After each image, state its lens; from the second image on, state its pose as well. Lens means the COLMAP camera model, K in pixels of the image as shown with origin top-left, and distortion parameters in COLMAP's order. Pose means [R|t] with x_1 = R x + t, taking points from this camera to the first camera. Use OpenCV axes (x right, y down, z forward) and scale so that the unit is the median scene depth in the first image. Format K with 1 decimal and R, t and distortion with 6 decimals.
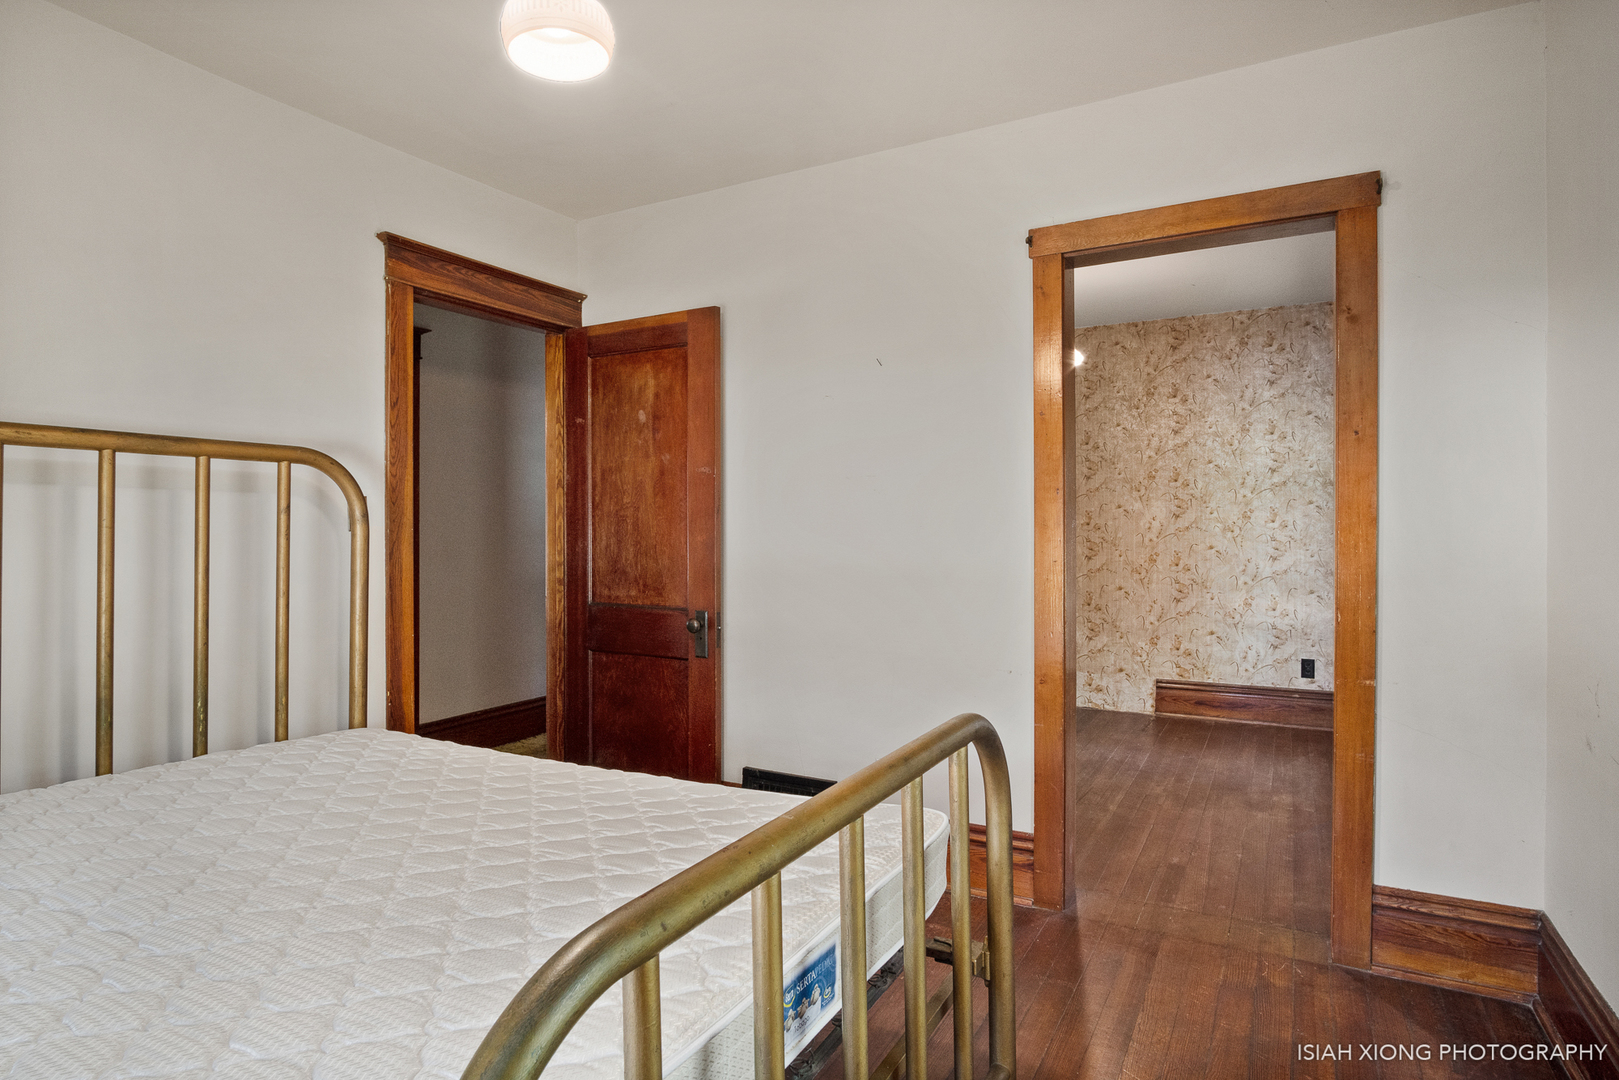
lens RADIAL K [[875.3, 0, 802.8], [0, 875.3, 529.8], [0, 0, 1]] dist [-0.030534, 0.000151]
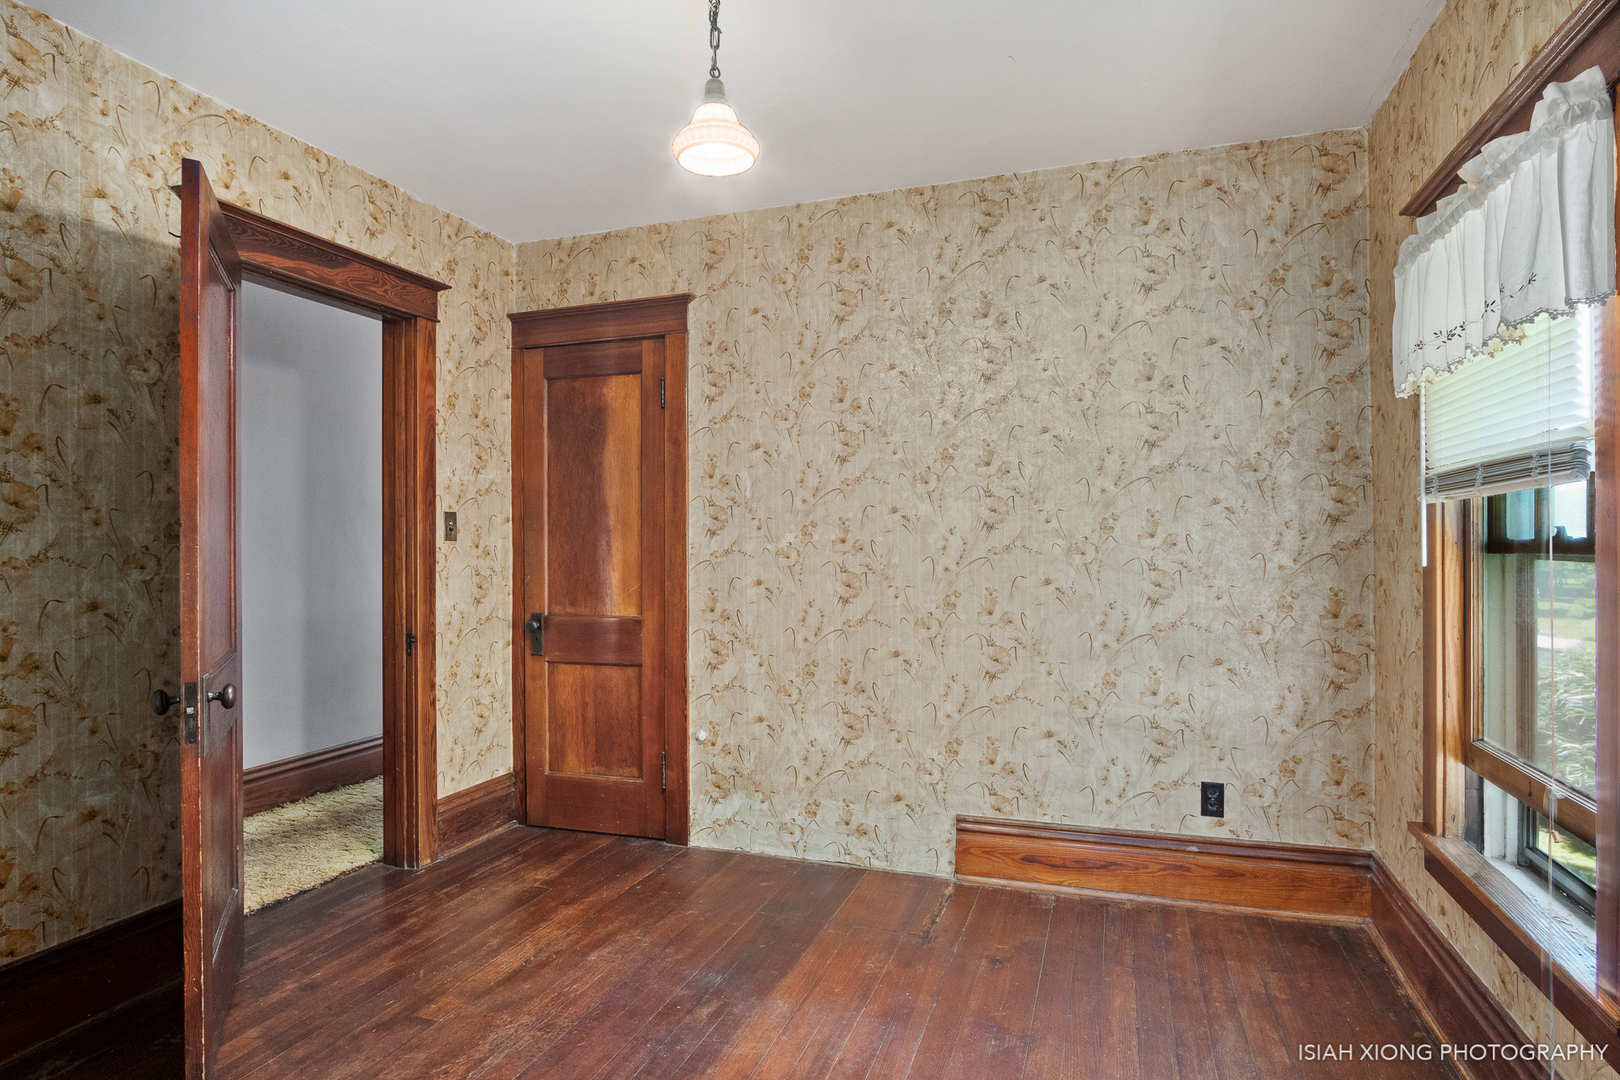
lens RADIAL K [[875.8, 0, 814.6], [0, 875.8, 543.4], [0, 0, 1]] dist [-0.030534, 0.000151]
pose [[0.983631, -0.002756, 0.180176, 0.219946], [0.003474, 0.999987, -0.003672, -0.003202], [-0.180164, 0.004238, 0.983628, 0.471170]]
